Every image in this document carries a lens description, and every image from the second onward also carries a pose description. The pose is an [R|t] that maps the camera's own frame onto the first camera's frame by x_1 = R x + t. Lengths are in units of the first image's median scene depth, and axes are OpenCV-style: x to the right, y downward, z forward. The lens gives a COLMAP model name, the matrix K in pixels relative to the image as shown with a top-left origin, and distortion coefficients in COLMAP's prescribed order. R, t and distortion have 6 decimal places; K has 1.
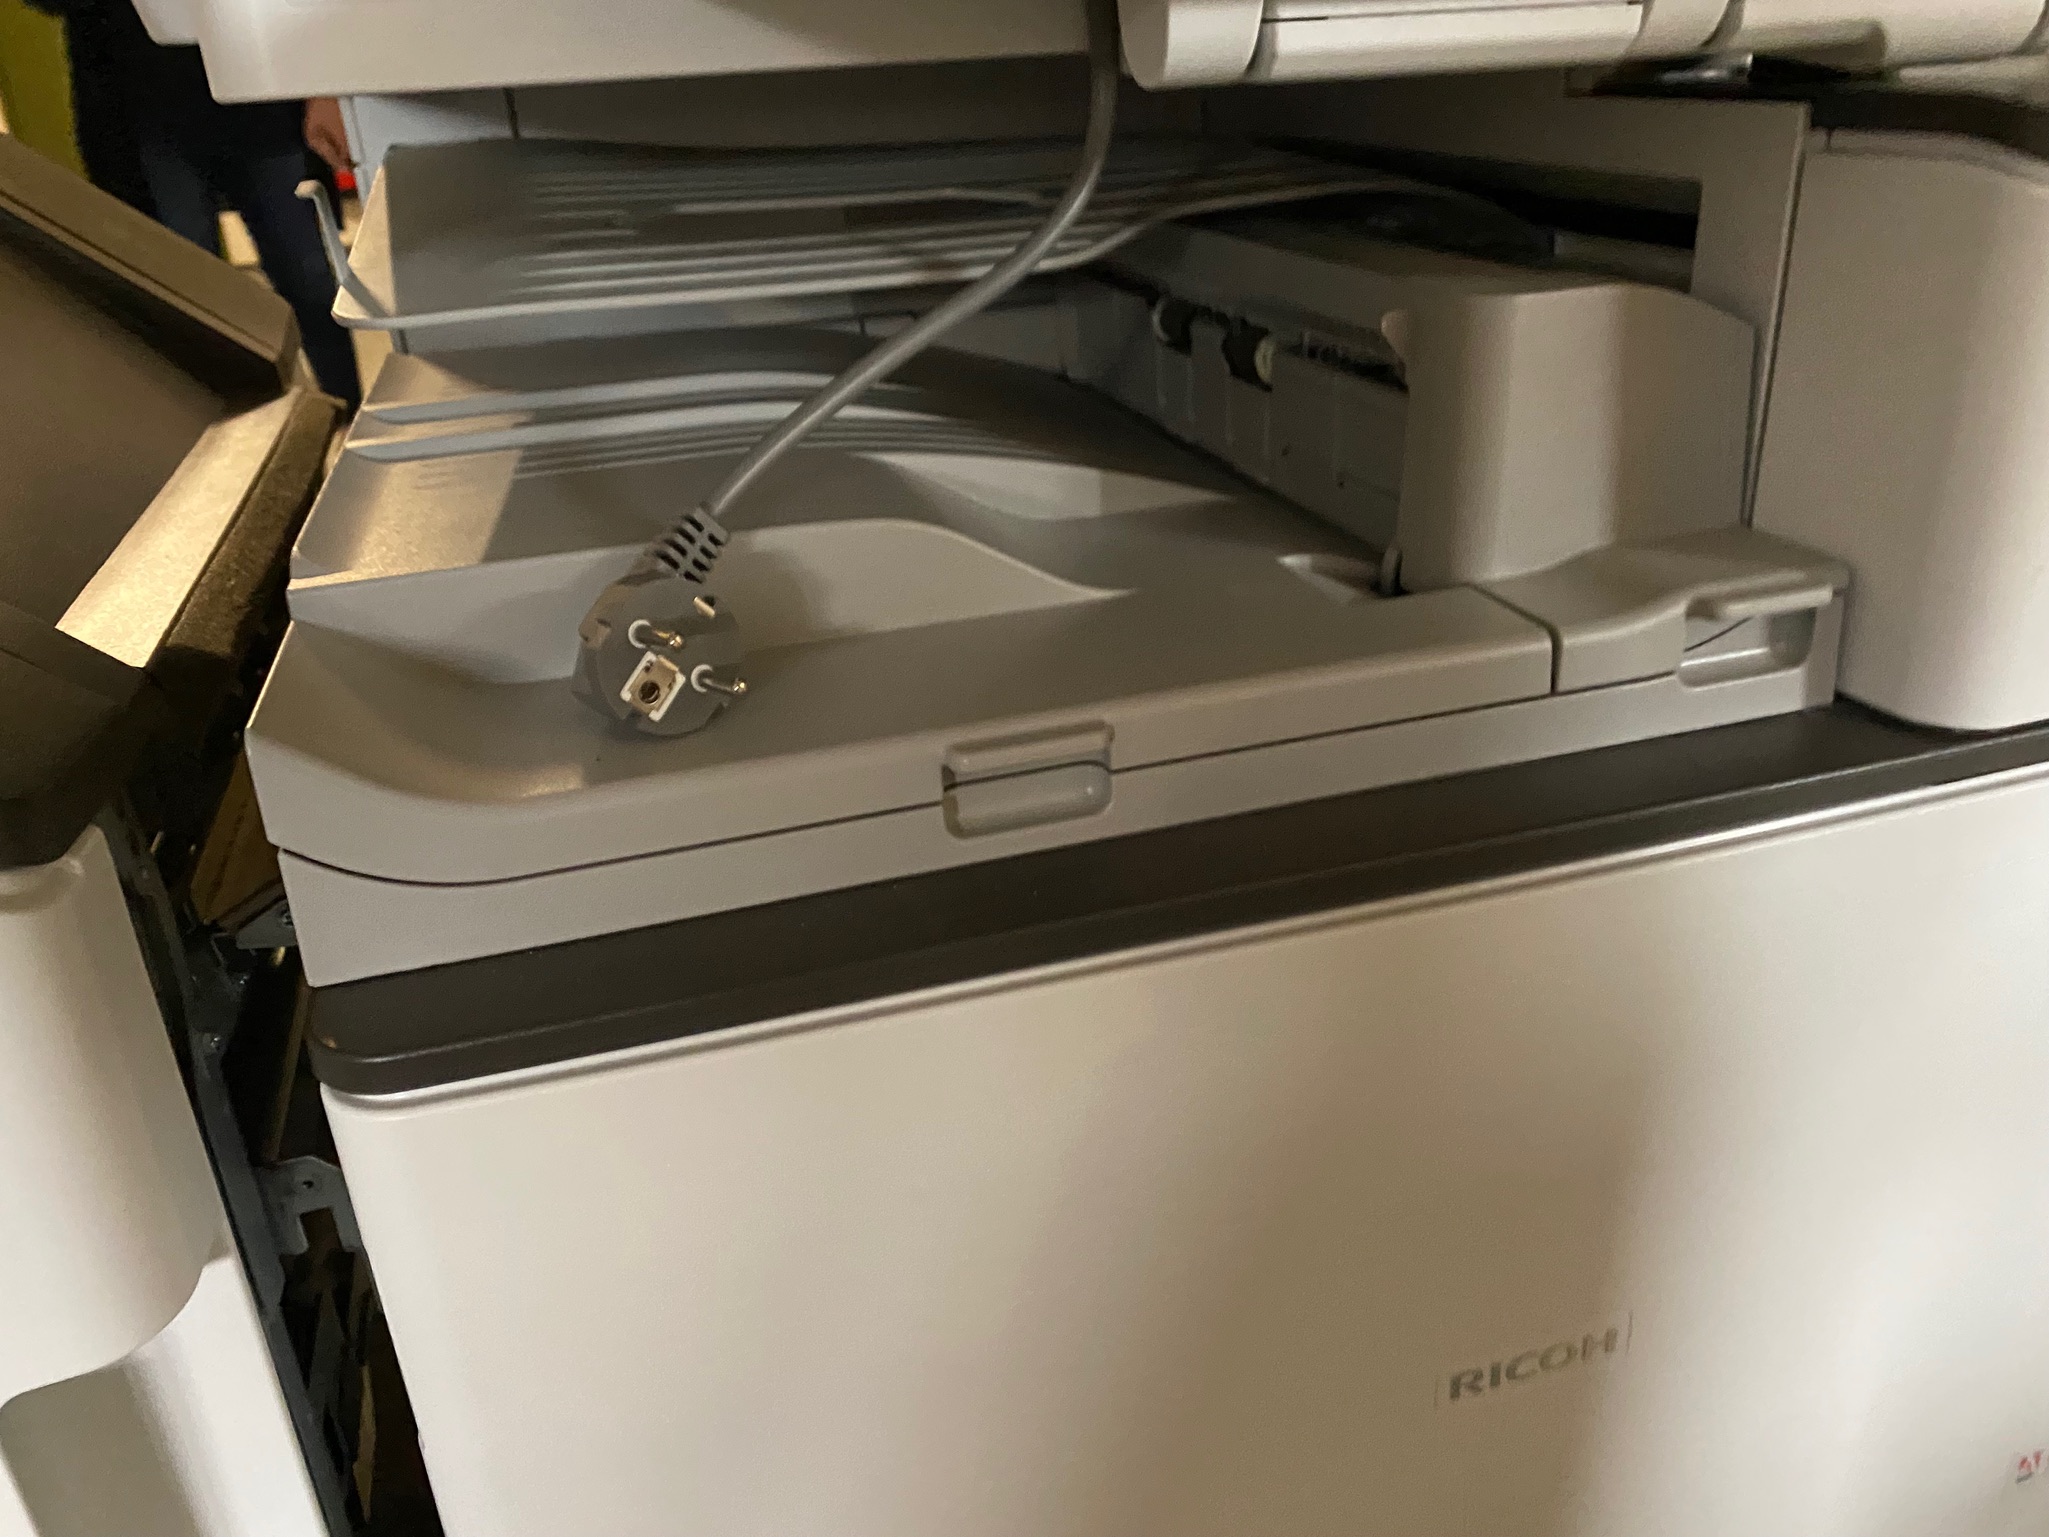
lens RADIAL K [[1570.2, 0, 1034.6], [0, 1570.2, 753.7], [0, 0, 1]] dist [0.039839, -0.026496]
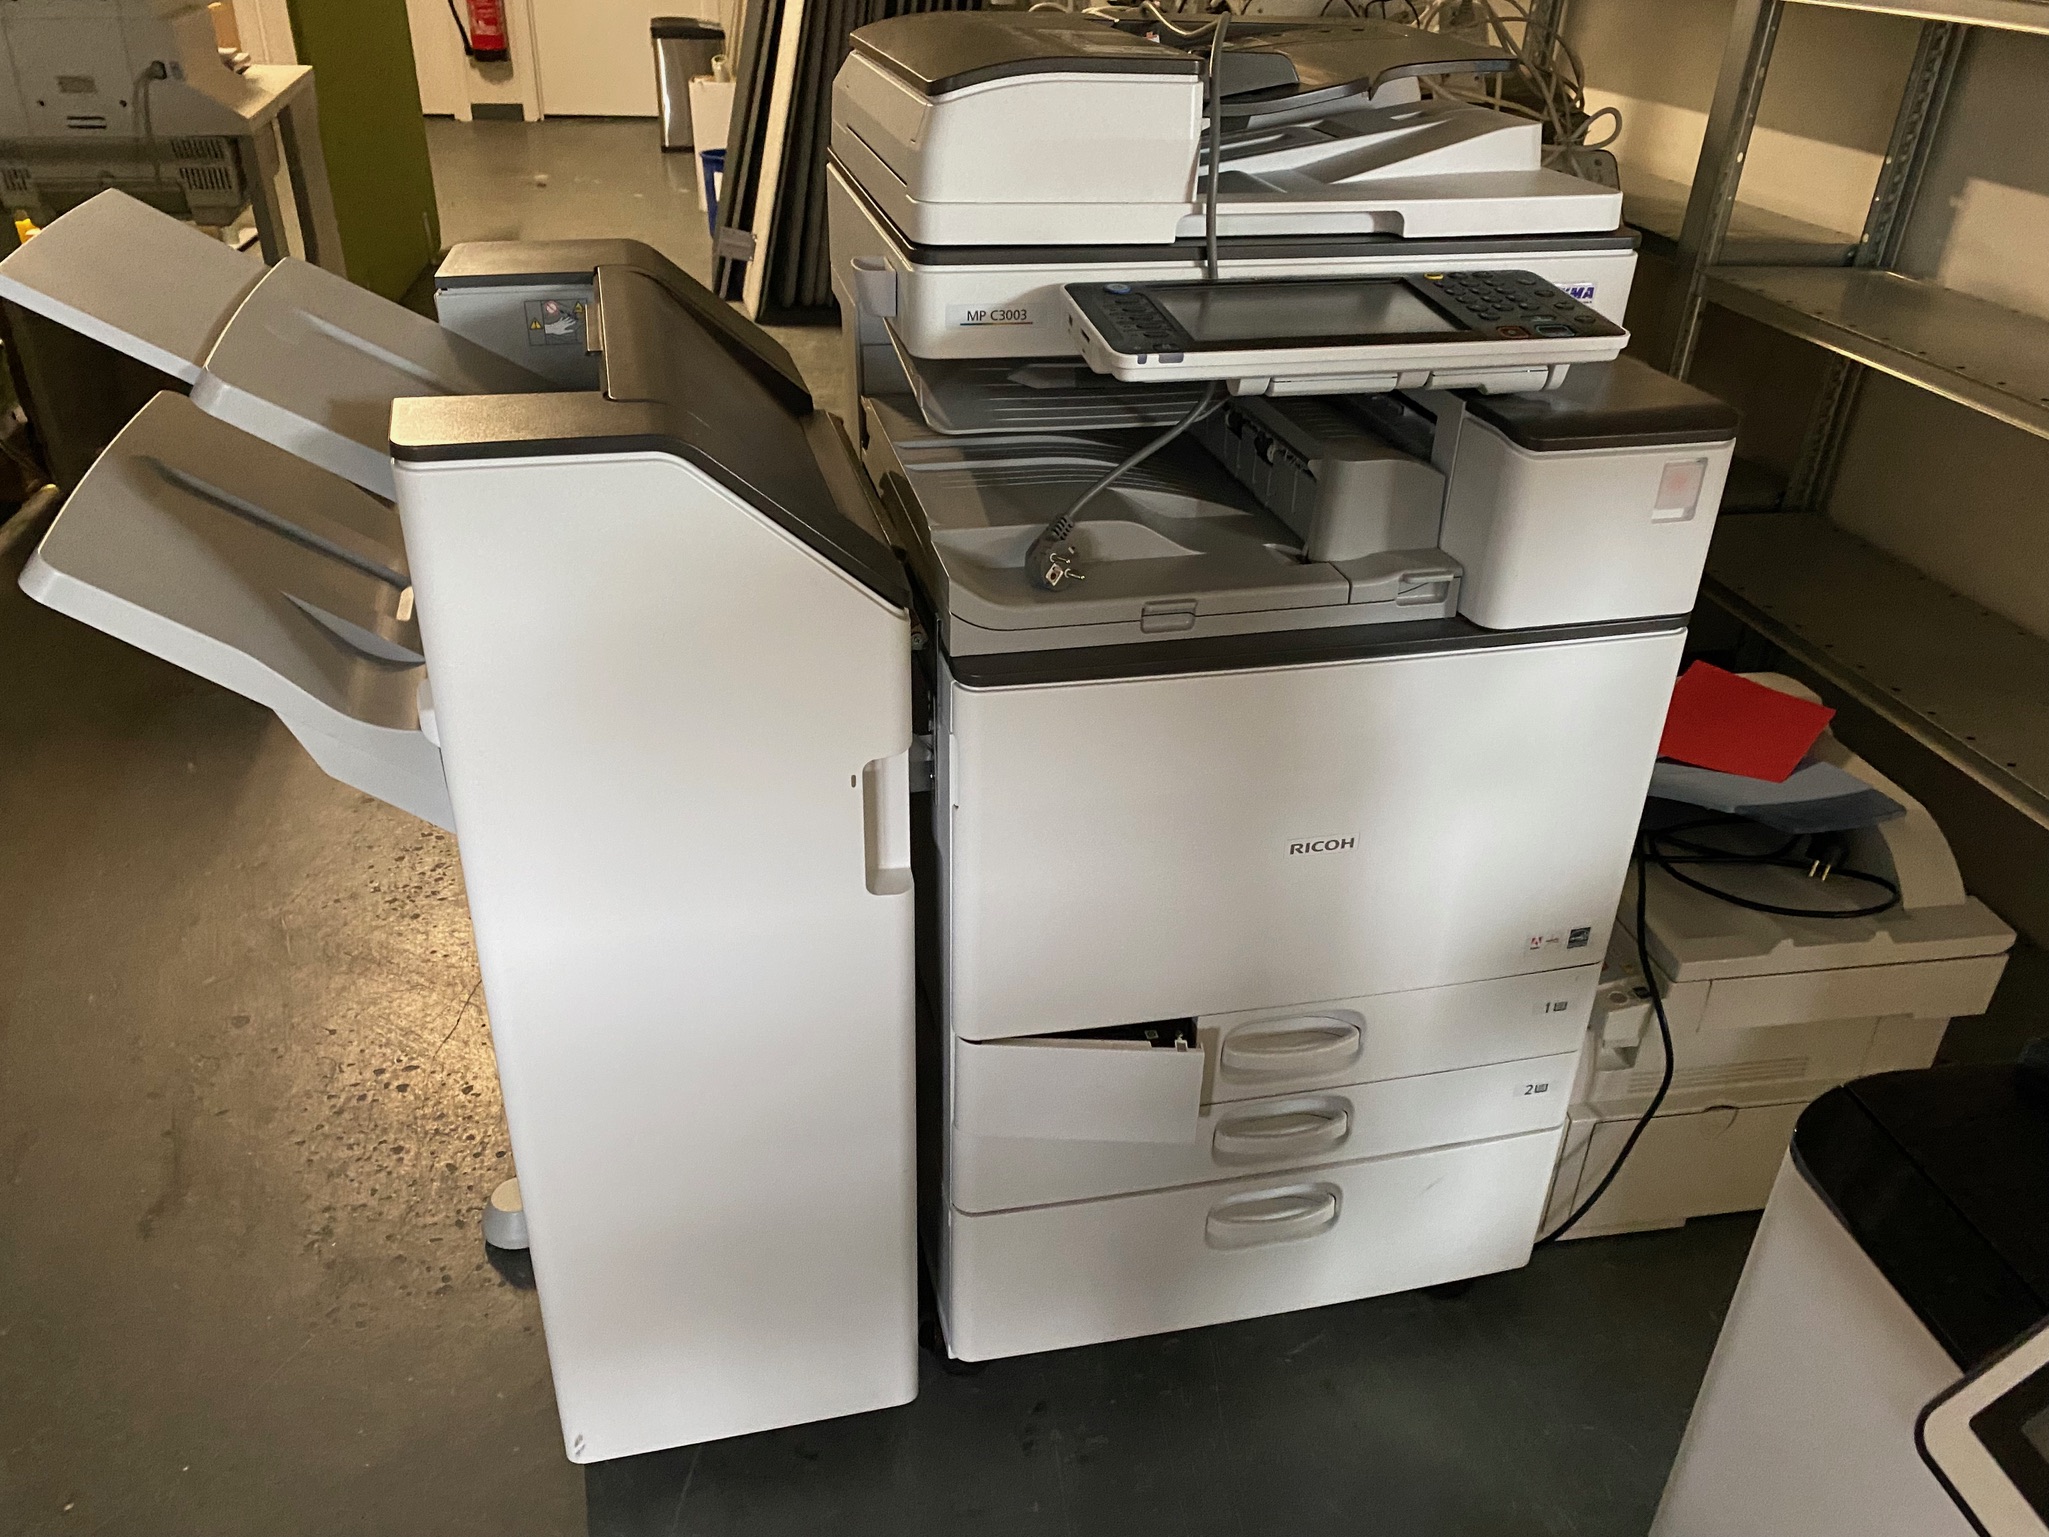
lens RADIAL K [[1570.2, 0, 1026.5], [0, 1570.2, 746.5], [0, 0, 1]] dist [0.039839, -0.026496]
pose [[0.995373, 0.095331, -0.011985, -0.194585], [-0.093846, 0.991370, 0.091532, 0.013098], [0.020608, -0.089984, 0.995730, -1.846306]]
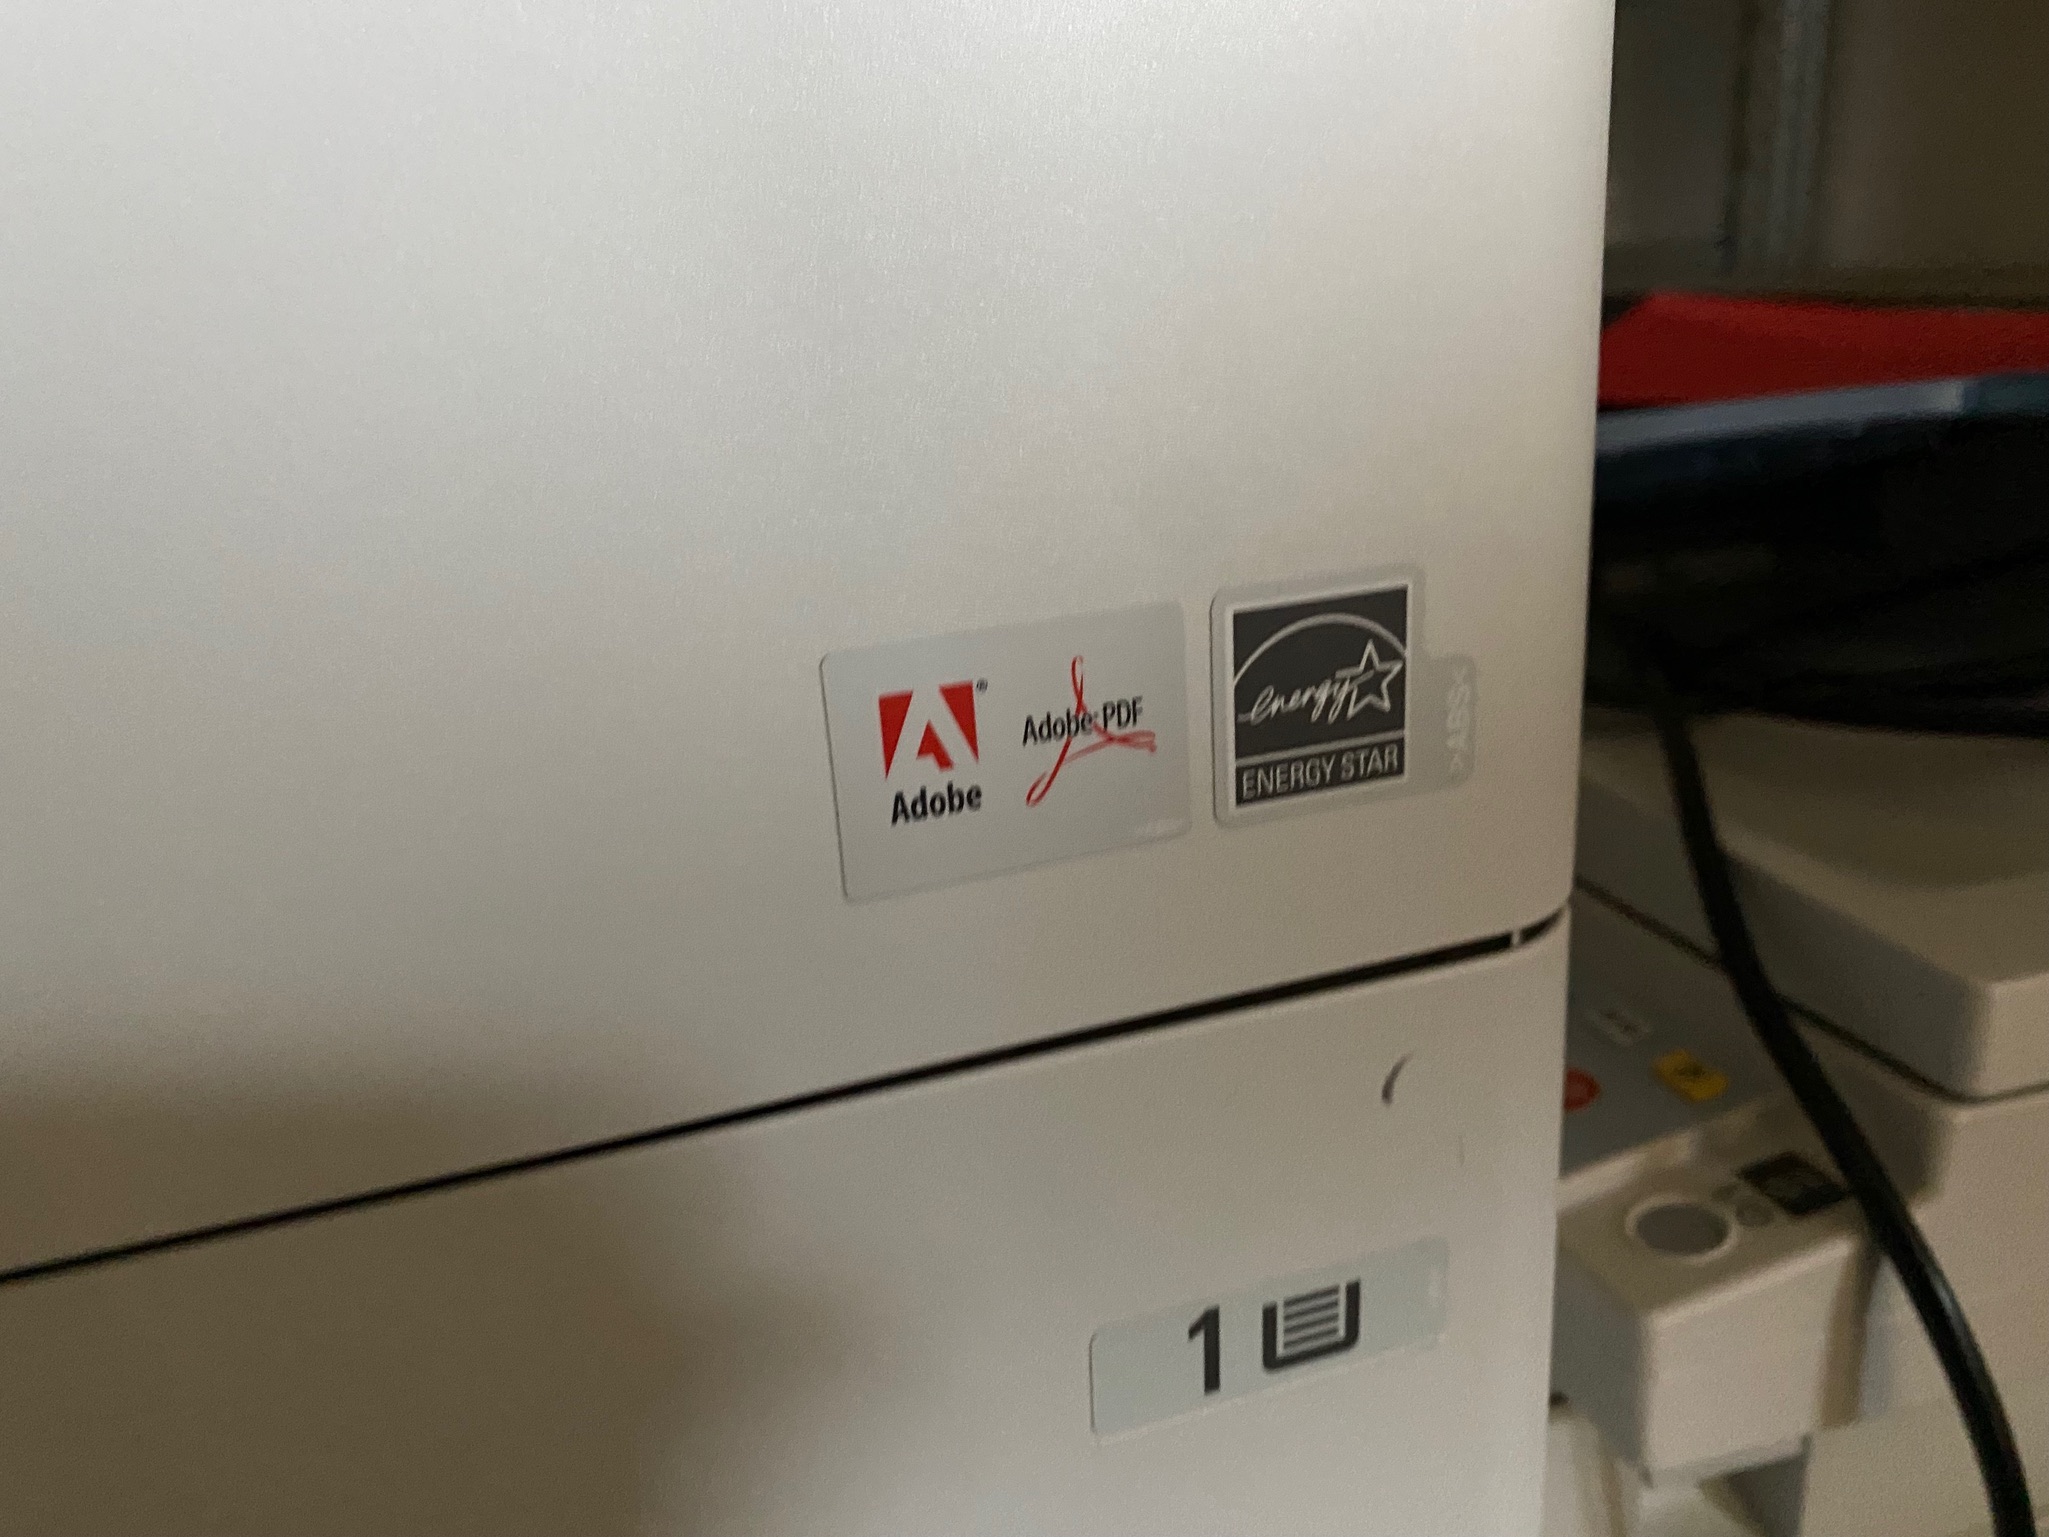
lens RADIAL K [[1570.2, 0, 1017.6], [0, 1570.2, 769.2], [0, 0, 1]] dist [0.039839, -0.026496]
pose [[0.999516, -0.018857, 0.024730, 0.840914], [0.021302, 0.994490, -0.102645, 0.640866], [-0.022658, 0.103122, 0.994411, 0.970901]]
